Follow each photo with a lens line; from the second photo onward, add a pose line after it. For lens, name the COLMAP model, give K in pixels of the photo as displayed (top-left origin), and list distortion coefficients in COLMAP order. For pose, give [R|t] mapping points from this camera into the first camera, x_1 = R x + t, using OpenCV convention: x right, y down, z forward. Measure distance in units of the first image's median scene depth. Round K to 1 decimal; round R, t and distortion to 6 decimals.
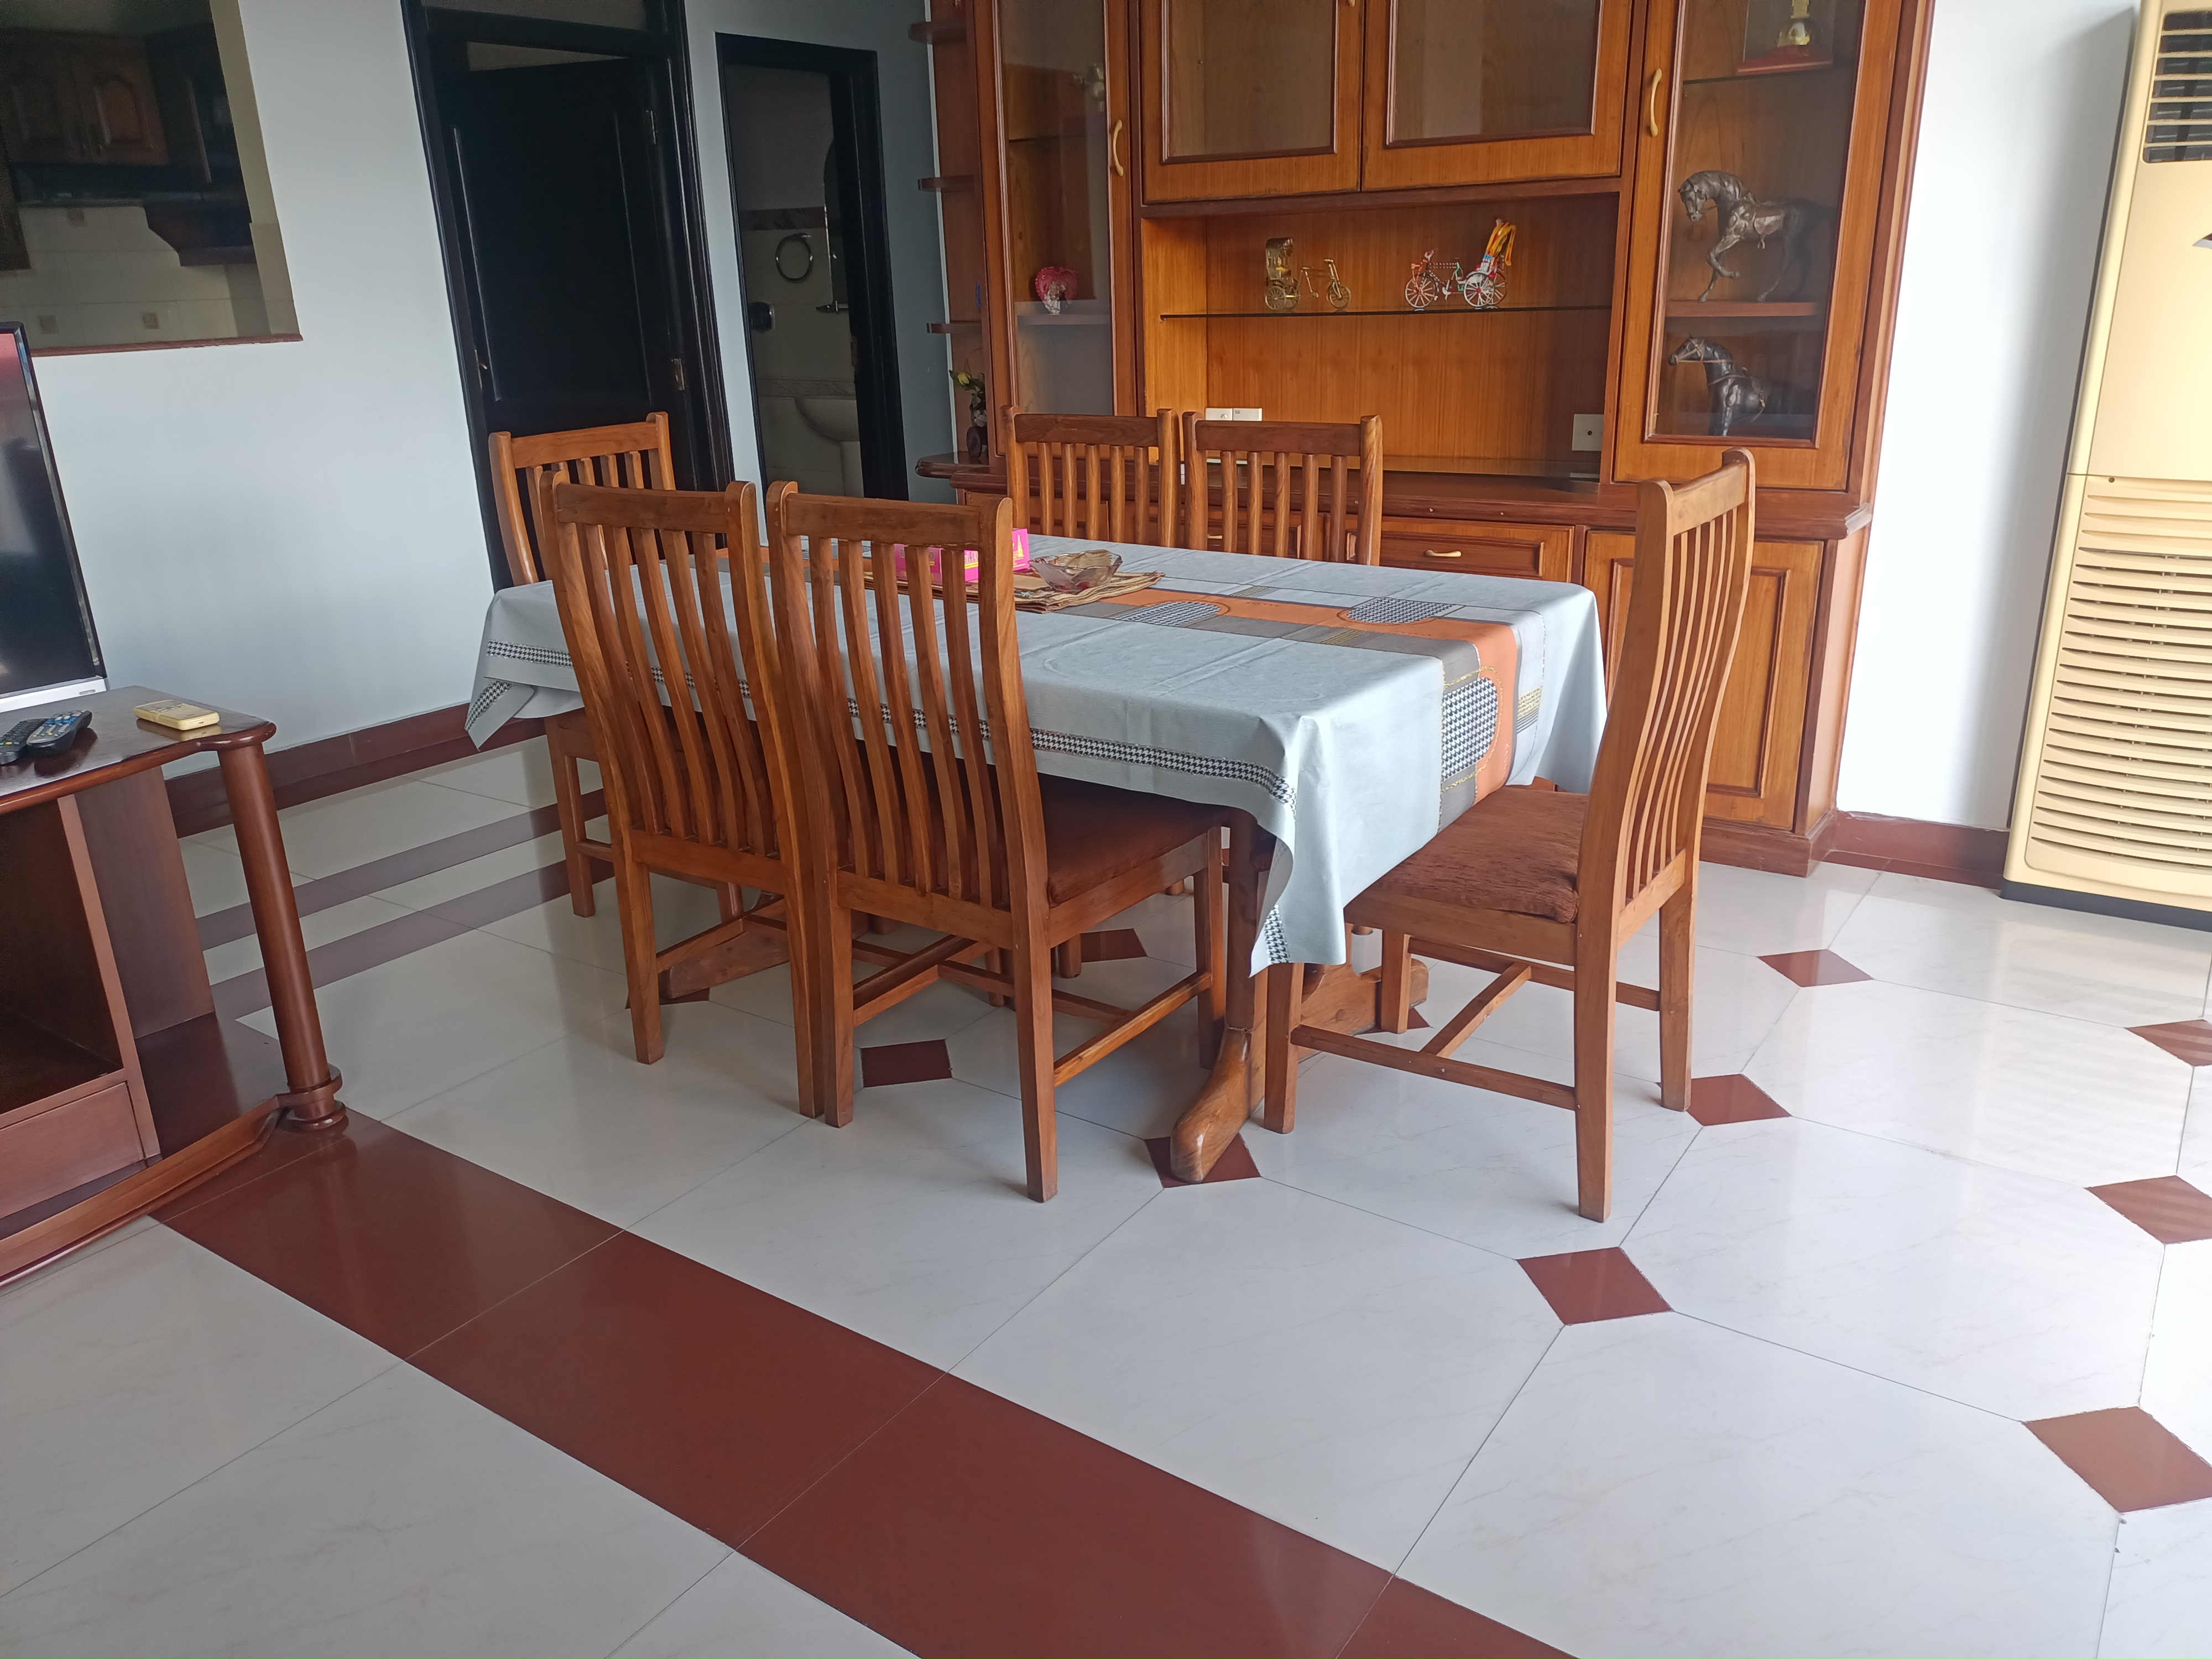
lens RADIAL K [[1645.6, 0, 1106.5], [0, 1645.6, 831.7], [0, 0, 1]] dist [-0.005367, -0.023036]
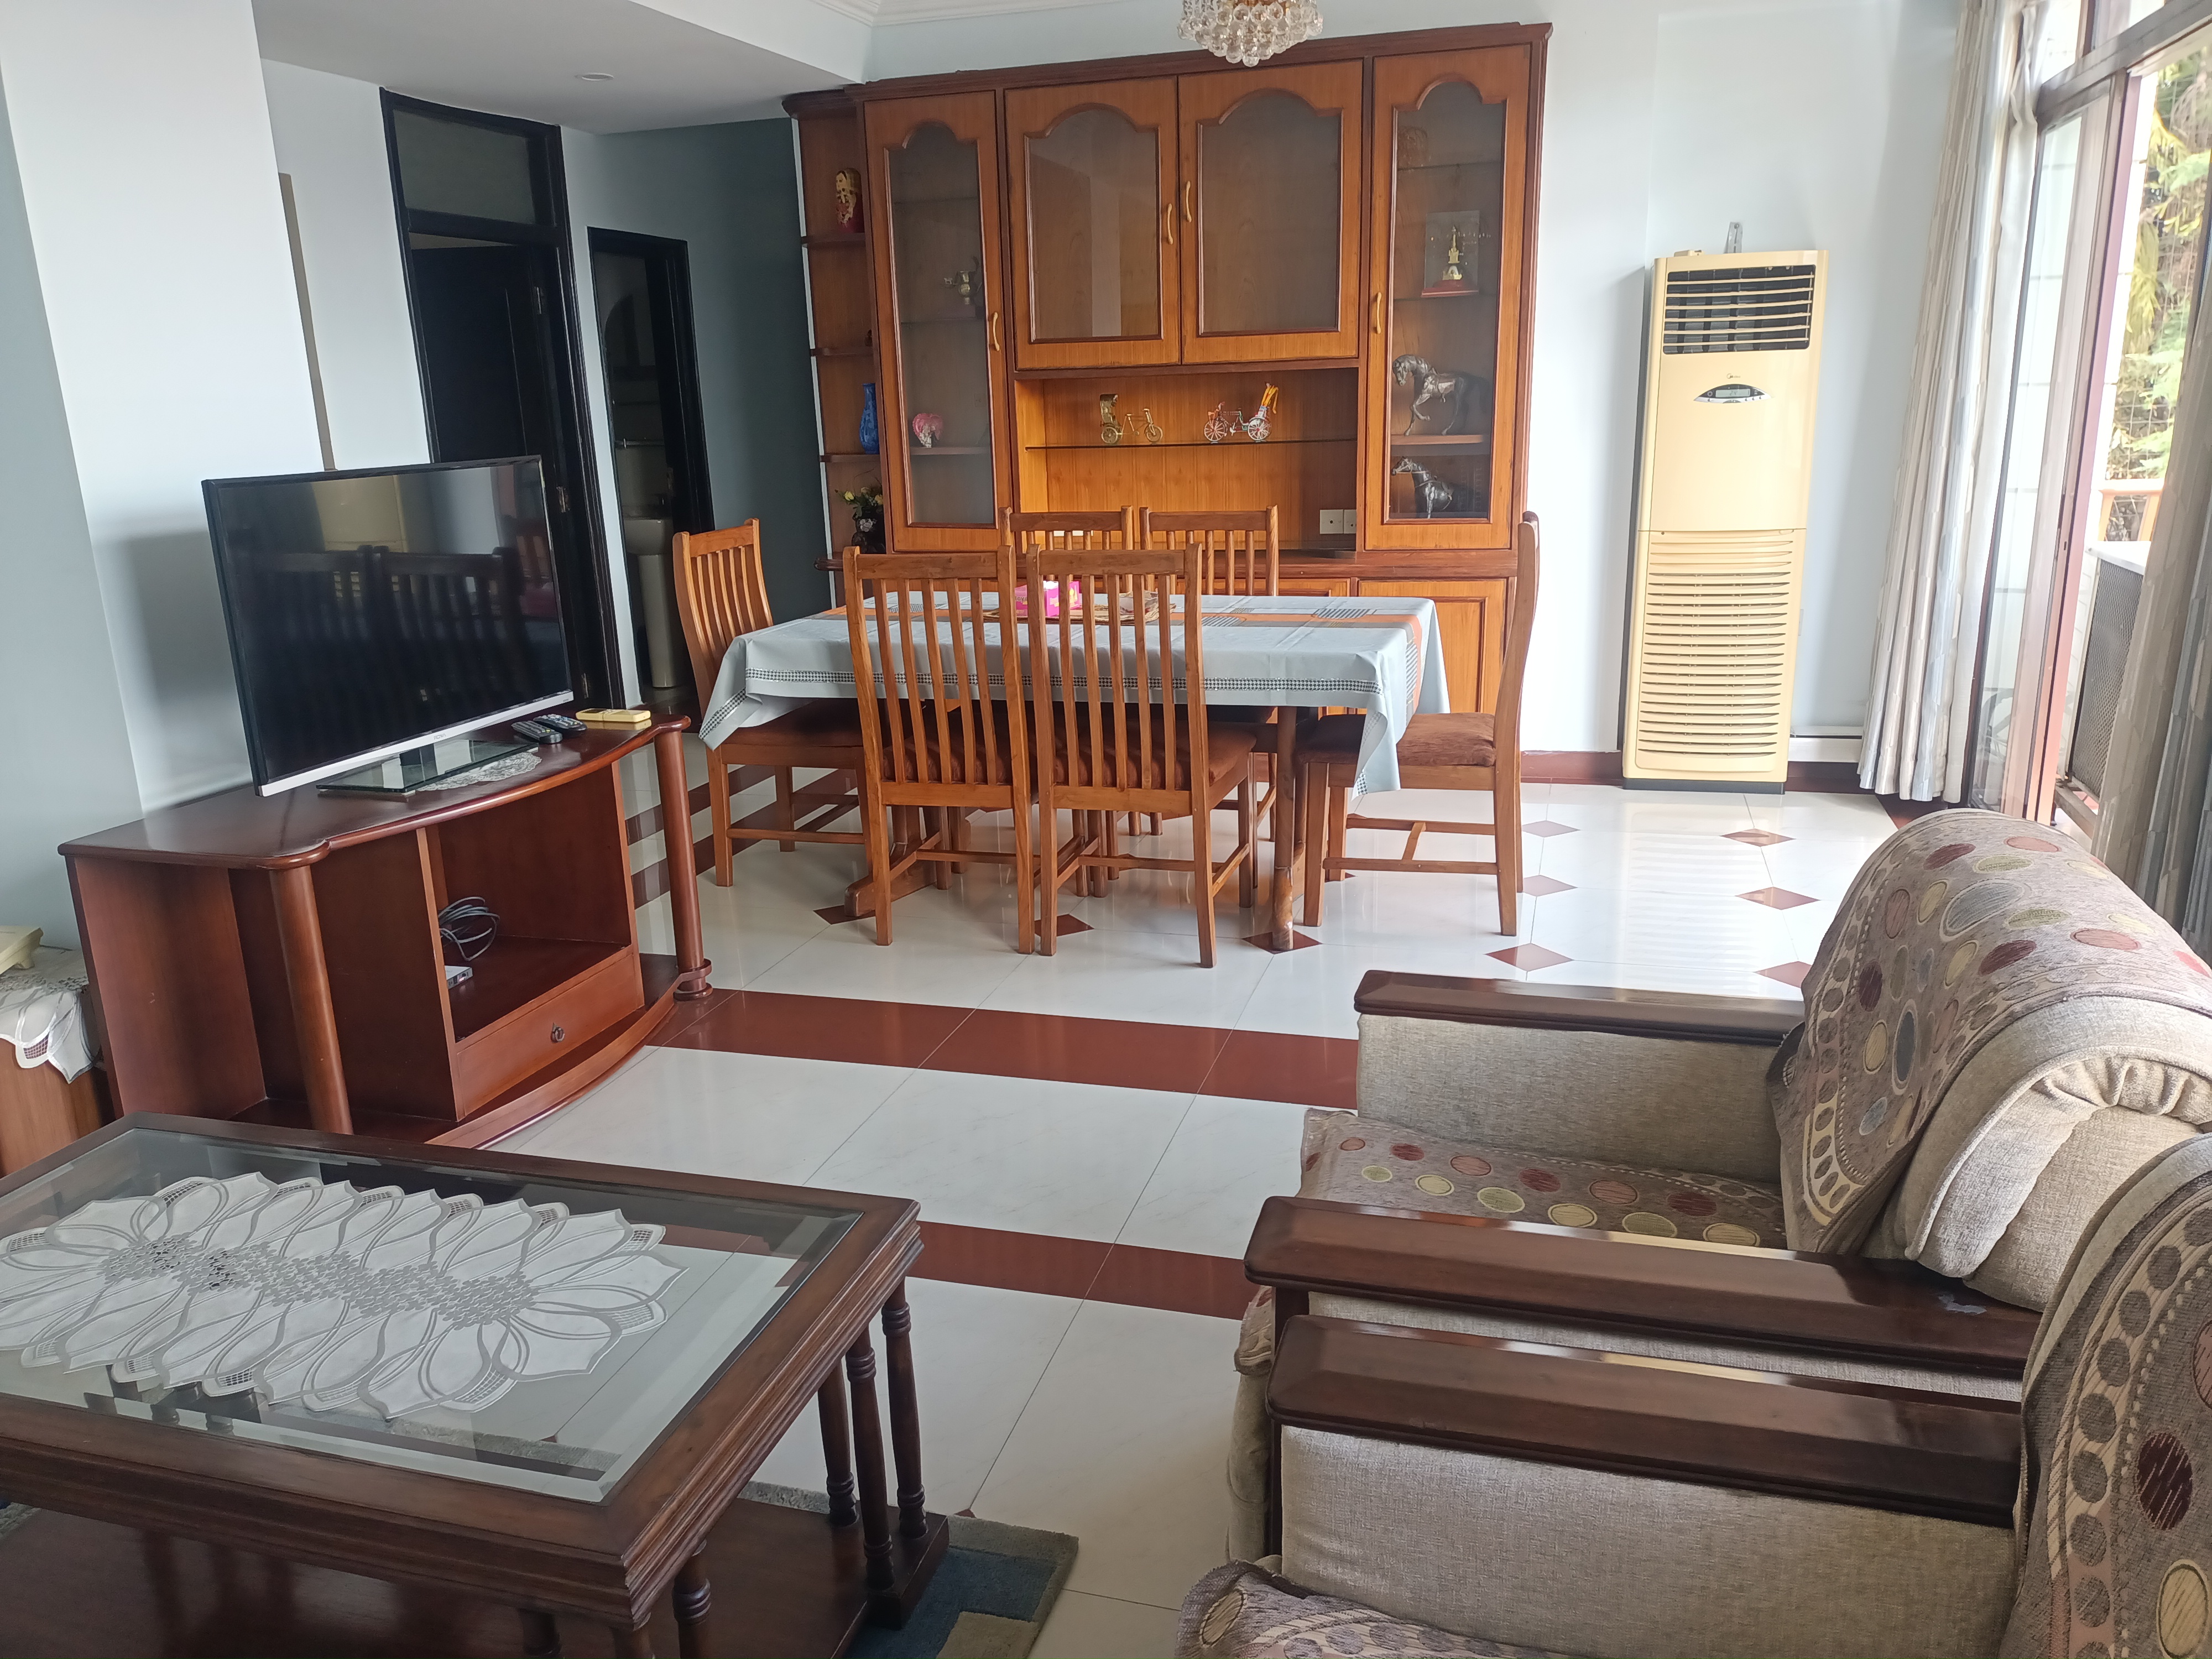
lens RADIAL K [[1645.6, 0, 1104.8], [0, 1645.6, 836.6], [0, 0, 1]] dist [-0.005367, -0.023036]
pose [[0.945523, -0.081941, 0.315076, -0.453214], [0.105740, 0.992632, -0.059168, 0.125372], [-0.307906, 0.089261, 0.947220, -0.381171]]
